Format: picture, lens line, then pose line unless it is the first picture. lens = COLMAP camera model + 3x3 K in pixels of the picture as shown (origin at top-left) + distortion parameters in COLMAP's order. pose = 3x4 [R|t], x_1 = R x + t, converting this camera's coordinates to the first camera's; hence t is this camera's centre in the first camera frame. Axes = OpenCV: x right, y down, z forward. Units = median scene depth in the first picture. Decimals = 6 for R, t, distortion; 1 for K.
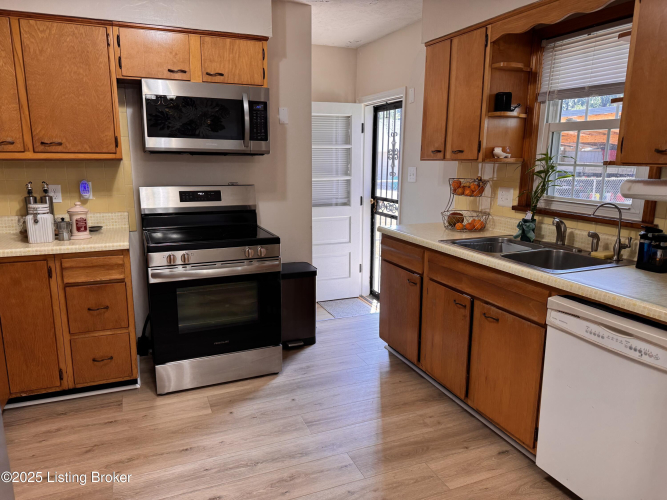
lens RADIAL K [[478.3, 0, 333.5], [0, 478.3, 250.0], [0, 0, 1]] dist [0.089633, -0.100957]
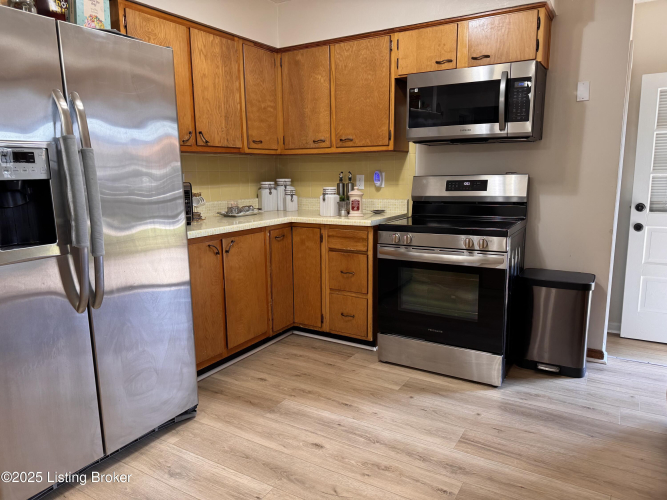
lens RADIAL K [[477.1, 0, 333.5], [0, 477.1, 250.0], [0, 0, 1]] dist [0.101278, -0.001869]
pose [[0.591286, 0.117661, -0.797833, 0.420440], [-0.143232, 0.988893, 0.039687, 0.020452], [0.793641, 0.090809, 0.601571, 0.235635]]
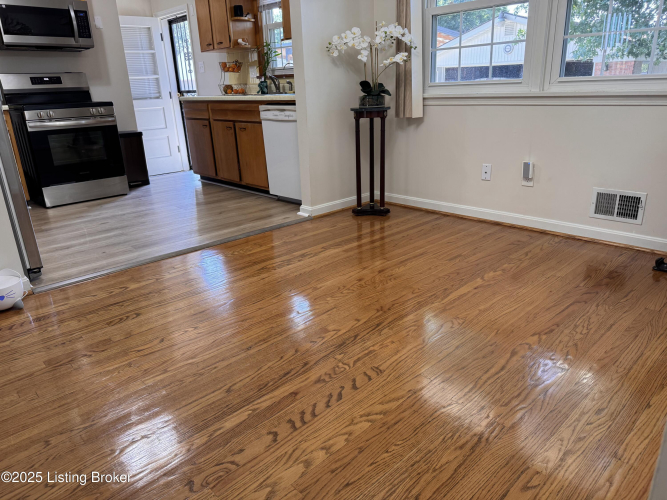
lens RADIAL K [[478.3, 0, 333.5], [0, 478.3, 250.0], [0, 0, 1]] dist [0.089633, -0.100957]
pose [[0.937812, -0.149253, 0.313419, -0.006666], [0.110075, 0.984116, 0.139279, 0.316991], [-0.329228, -0.096117, 0.939346, -0.794542]]
